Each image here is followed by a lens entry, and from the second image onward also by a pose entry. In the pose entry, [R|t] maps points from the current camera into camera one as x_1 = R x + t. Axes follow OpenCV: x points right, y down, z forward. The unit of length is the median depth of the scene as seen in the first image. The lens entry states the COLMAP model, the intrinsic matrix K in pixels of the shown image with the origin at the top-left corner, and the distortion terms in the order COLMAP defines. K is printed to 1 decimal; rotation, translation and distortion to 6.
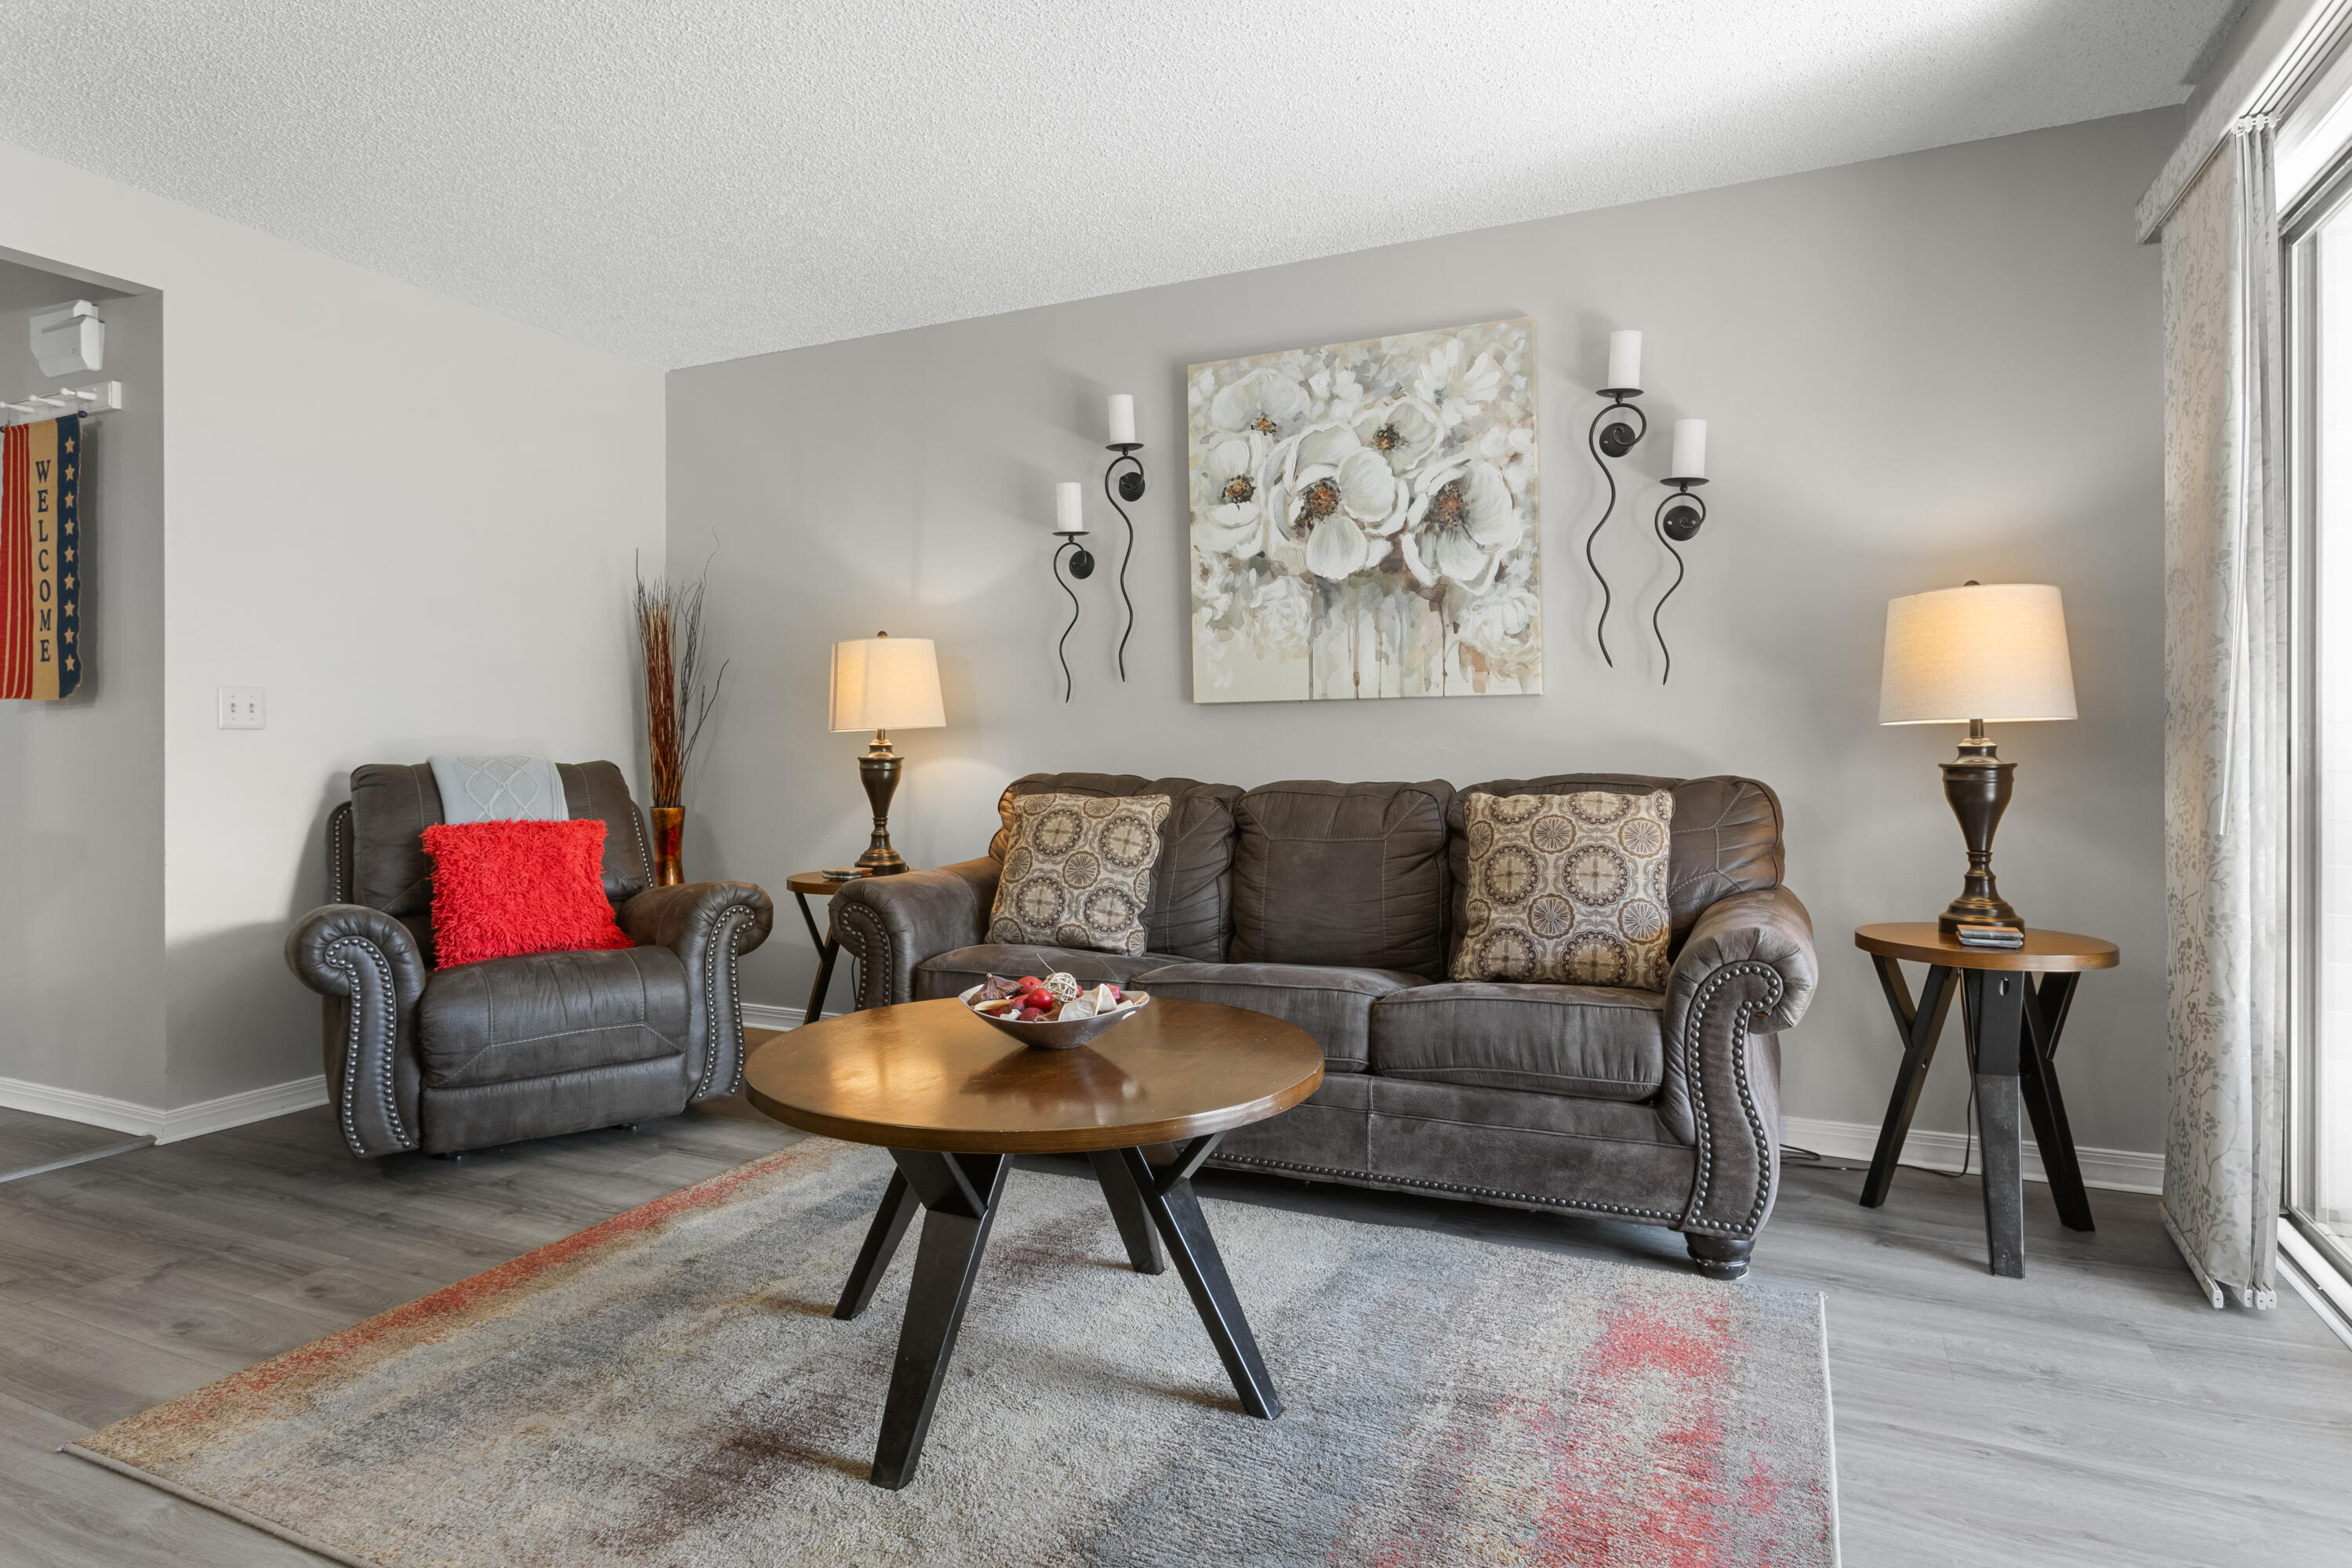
lens RADIAL K [[1327.9, 0, 1179.9], [0, 1327.9, 736.6], [0, 0, 1]] dist [-0.011151, 0.012642]
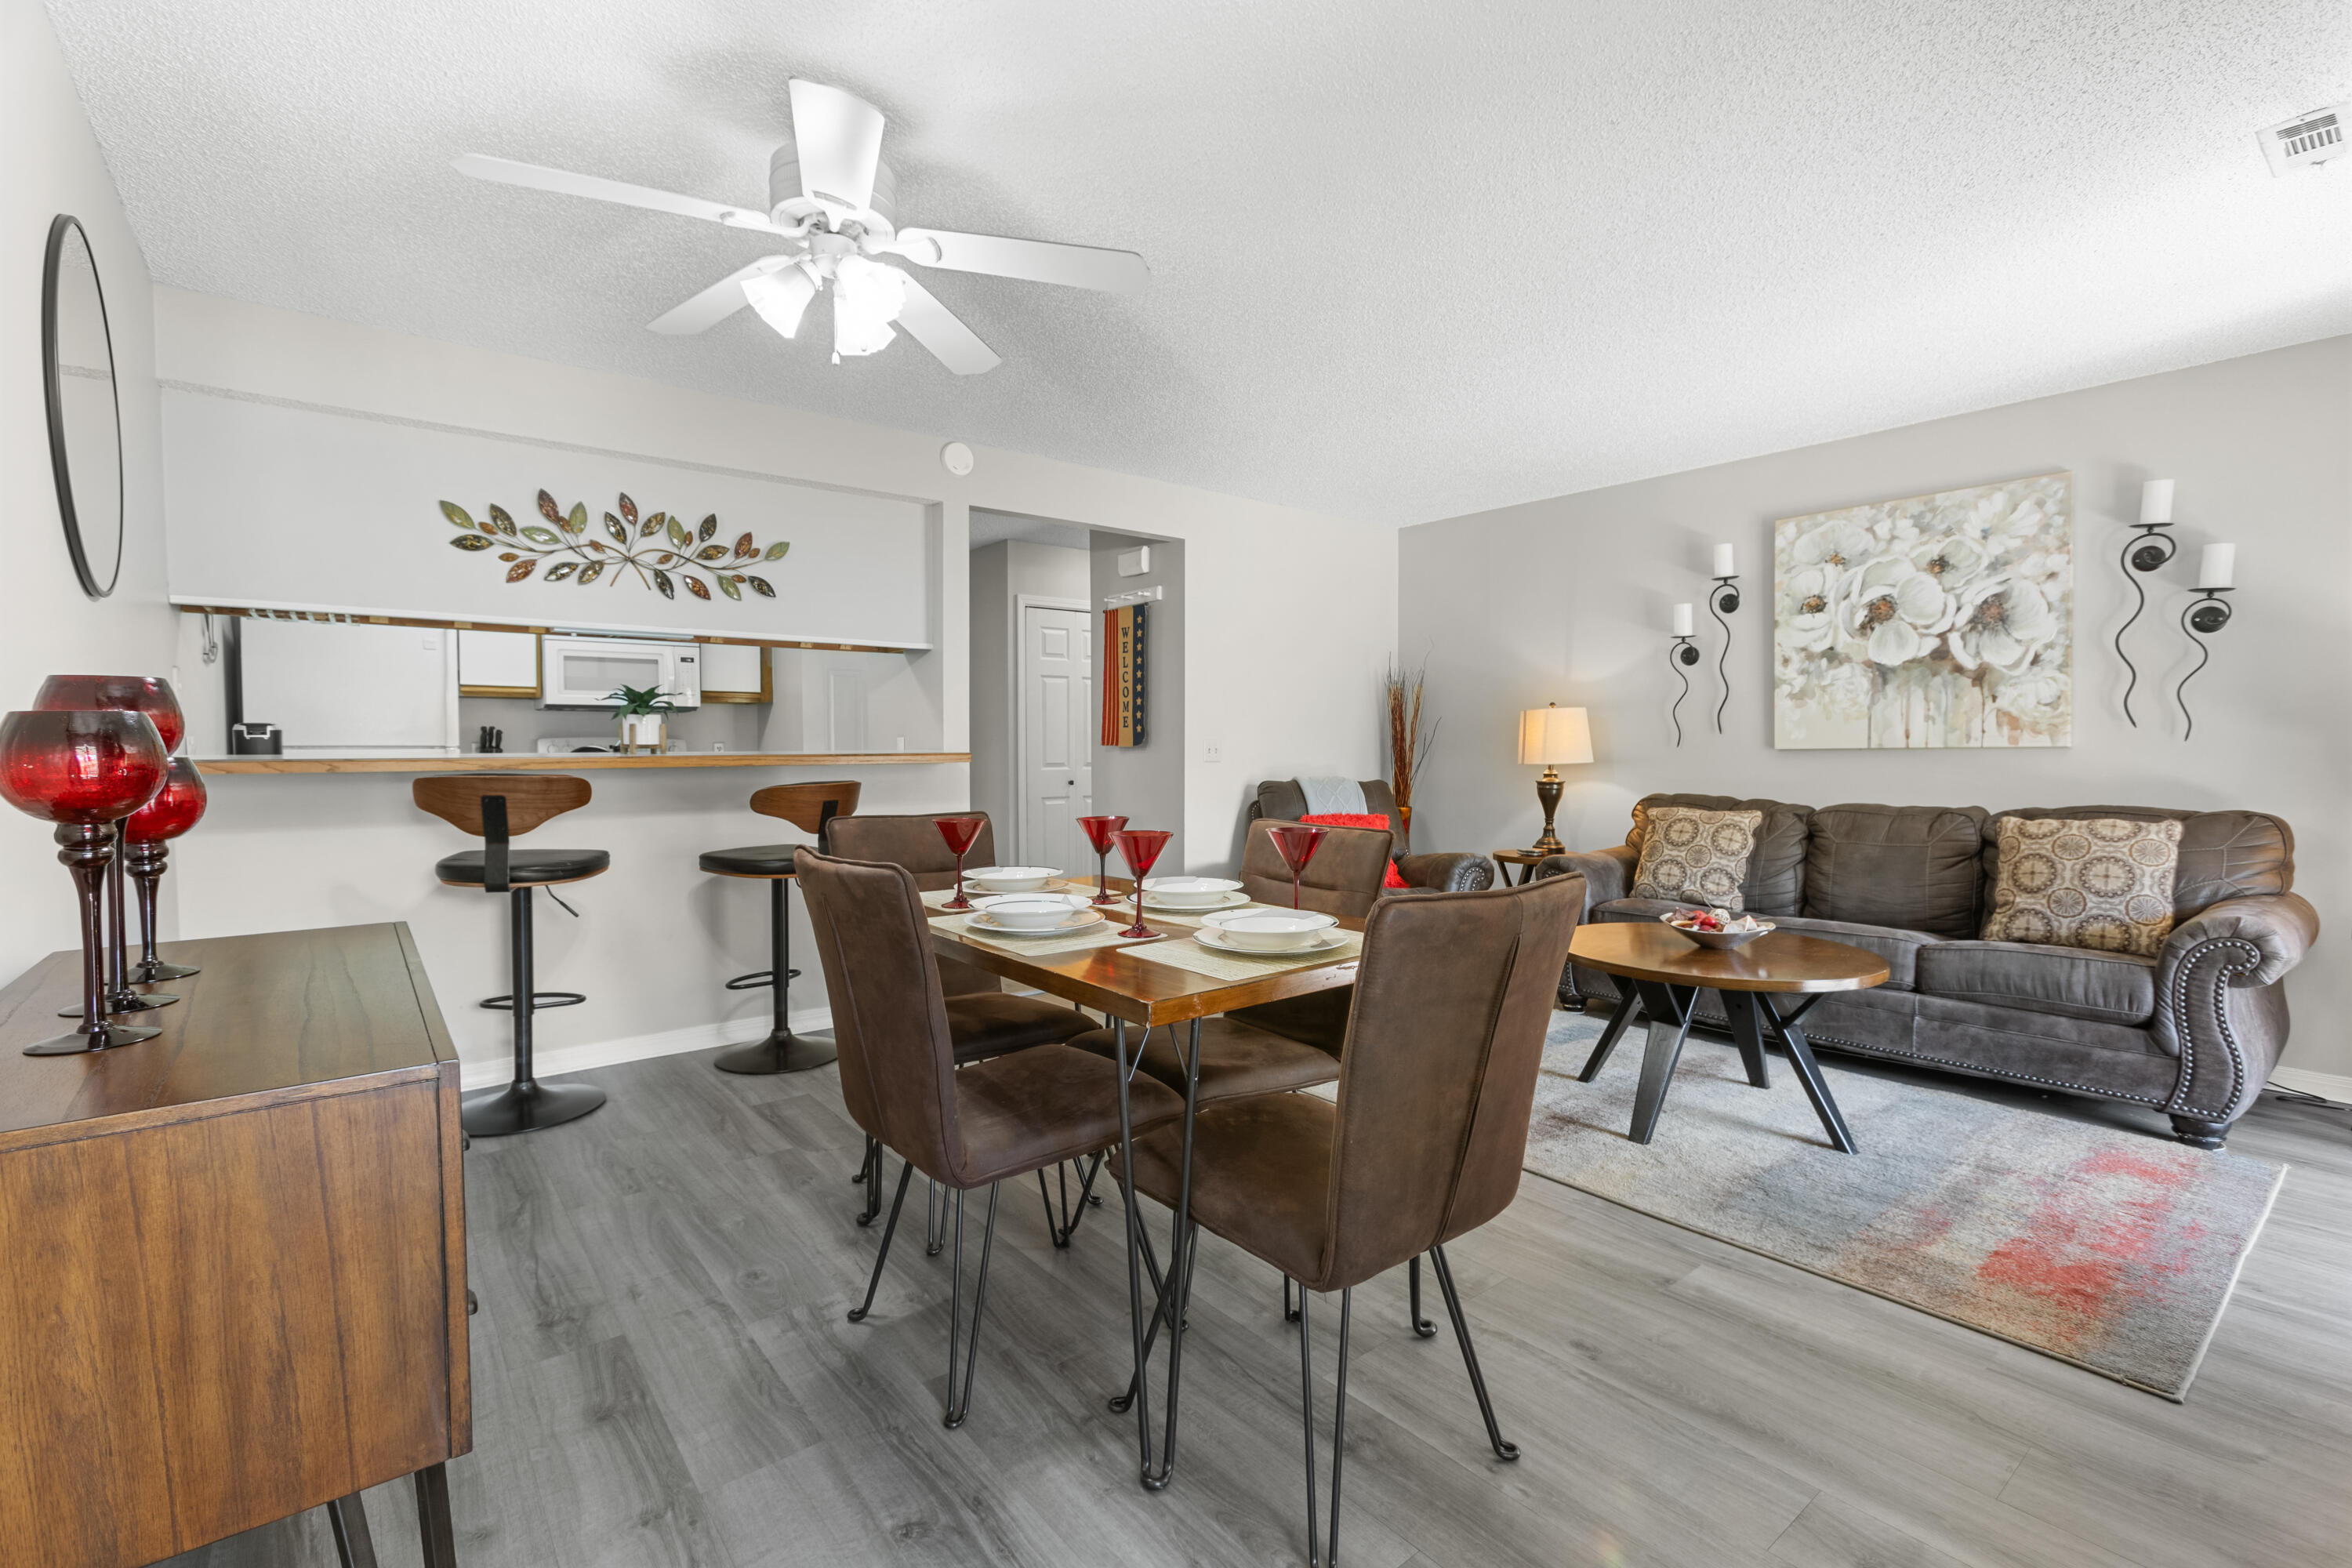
lens RADIAL K [[1057.5, 0, 1177.3], [0, 1057.5, 782.7], [0, 0, 1]] dist [-0.000058, 0.005821]
pose [[0.897463, 0.019448, -0.440661, -0.074348], [-0.004668, 0.999390, 0.034599, -0.028166], [0.441065, -0.028995, 0.897007, -0.401162]]
